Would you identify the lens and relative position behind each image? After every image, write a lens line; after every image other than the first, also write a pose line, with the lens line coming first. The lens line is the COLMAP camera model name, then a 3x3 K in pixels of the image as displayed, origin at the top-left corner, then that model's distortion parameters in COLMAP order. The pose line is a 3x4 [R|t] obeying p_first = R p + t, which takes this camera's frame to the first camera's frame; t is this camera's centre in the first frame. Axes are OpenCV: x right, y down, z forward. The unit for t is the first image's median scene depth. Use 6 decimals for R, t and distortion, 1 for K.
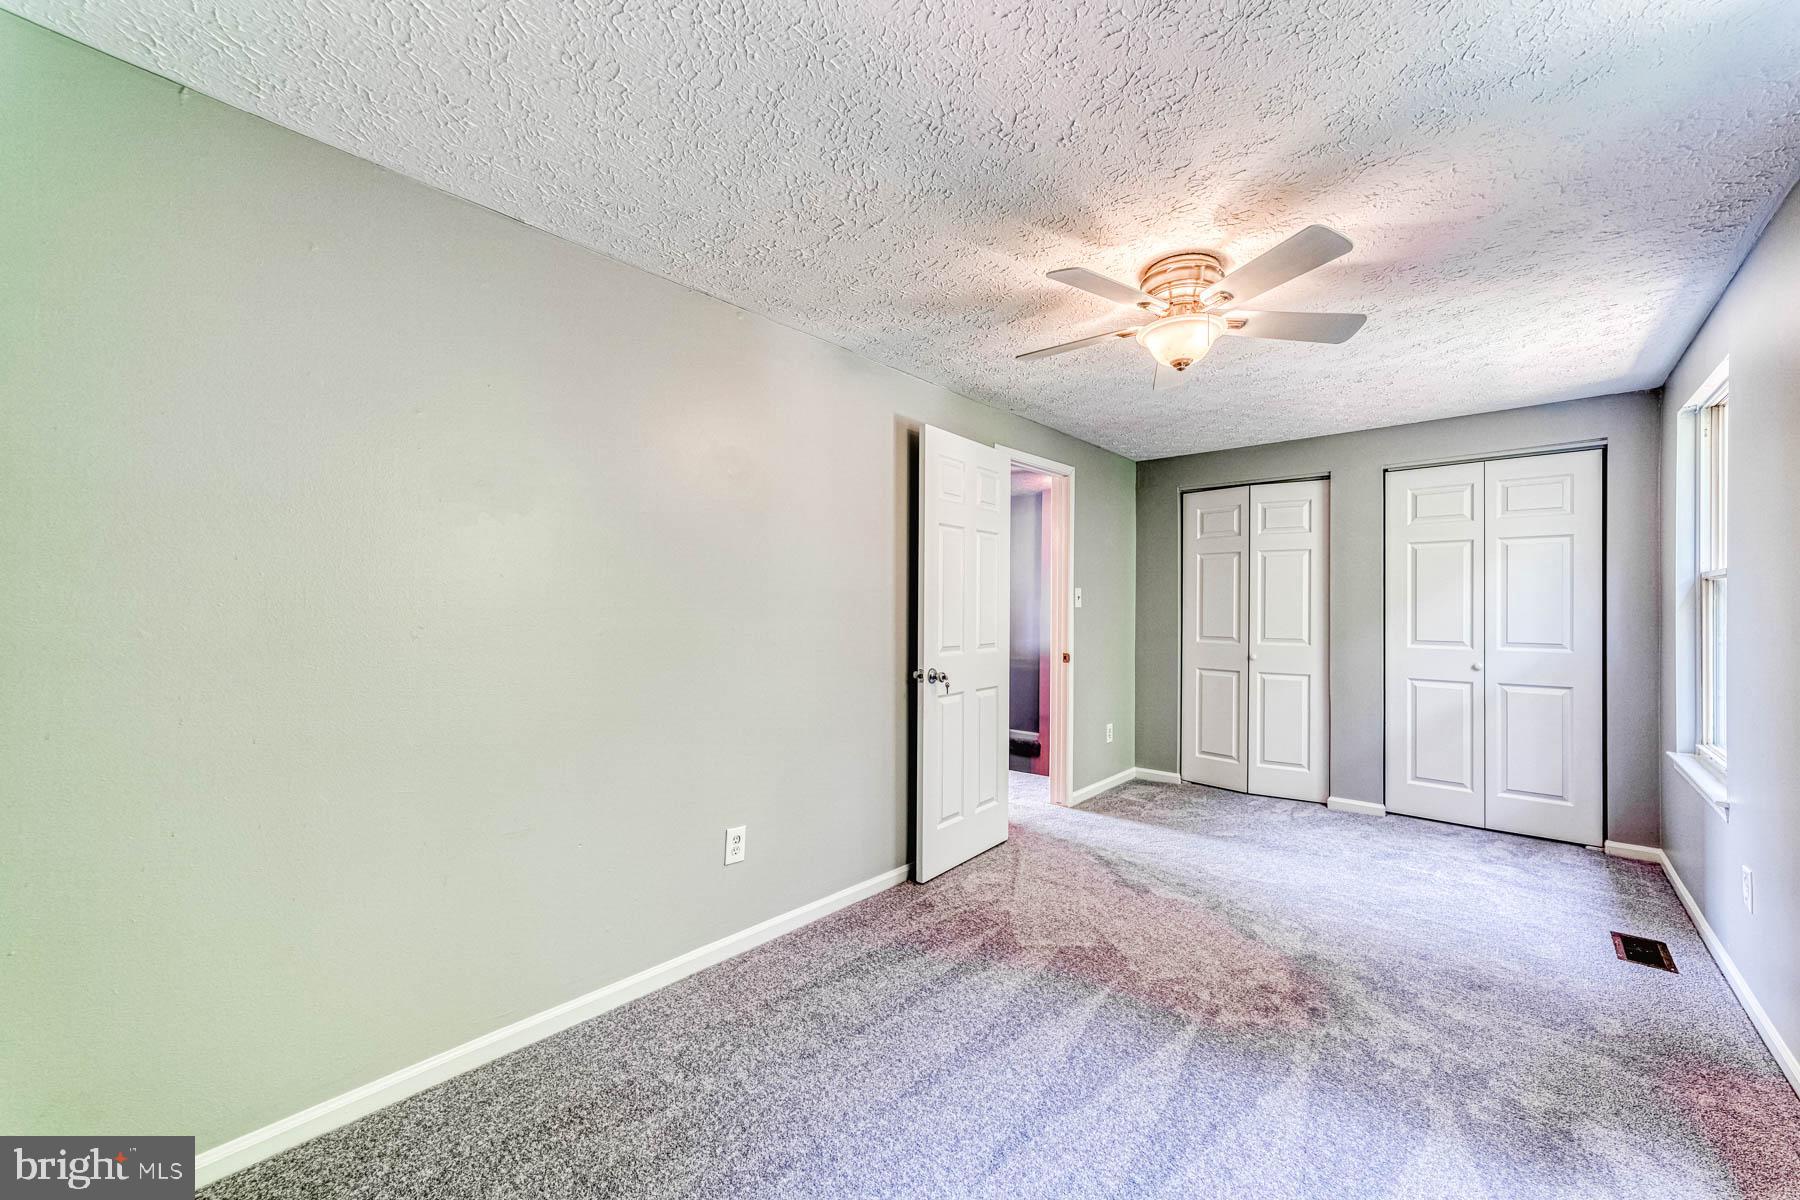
lens RADIAL K [[698.4, 0, 902.7], [0, 698.4, 603.0], [0, 0, 1]] dist [-0.000841, 0.000051]
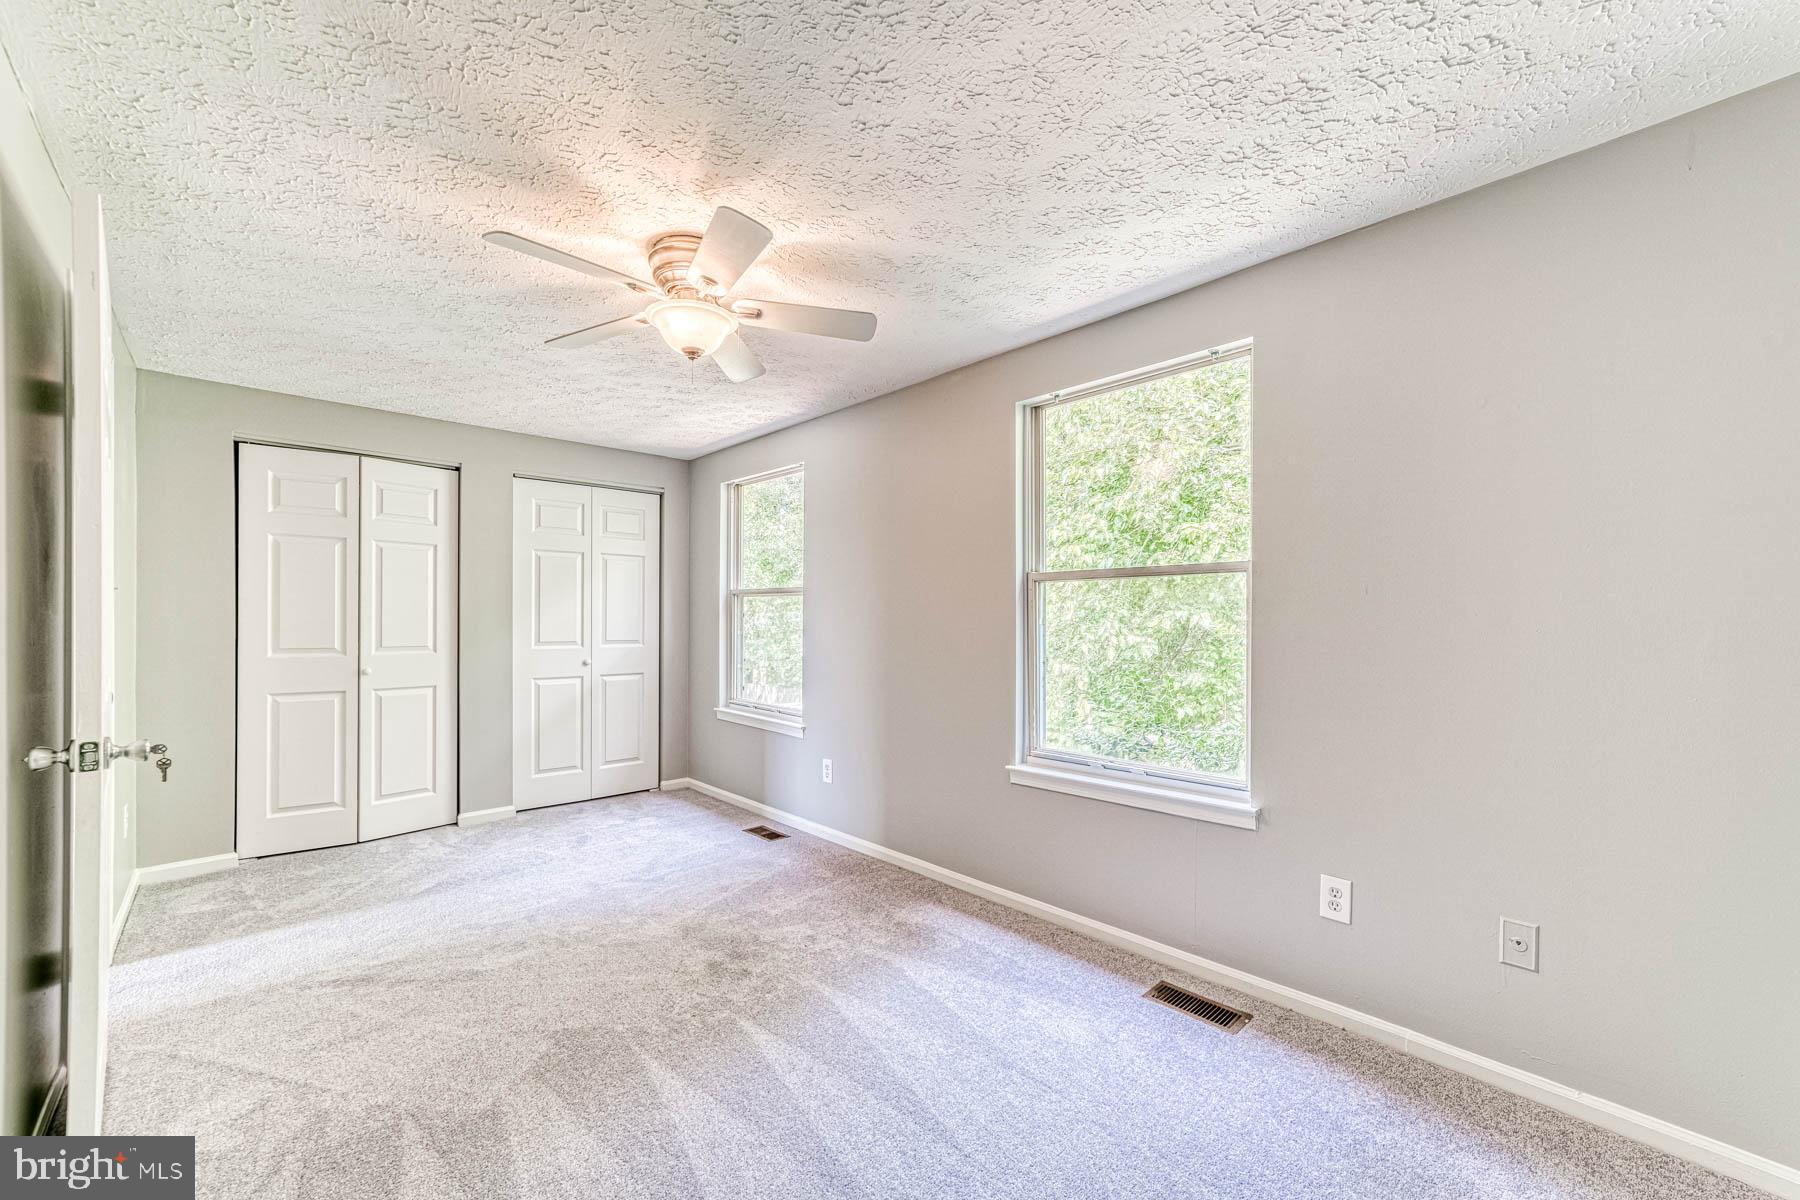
lens RADIAL K [[735.4, 0, 898.3], [0, 735.4, 623.2], [0, 0, 1]] dist [0.001401, 0.000320]
pose [[0.066225, -0.009637, 0.997758, -0.380778], [-0.011802, 0.999876, 0.010441, 0.007678], [-0.997735, -0.012467, 0.066103, 0.421335]]
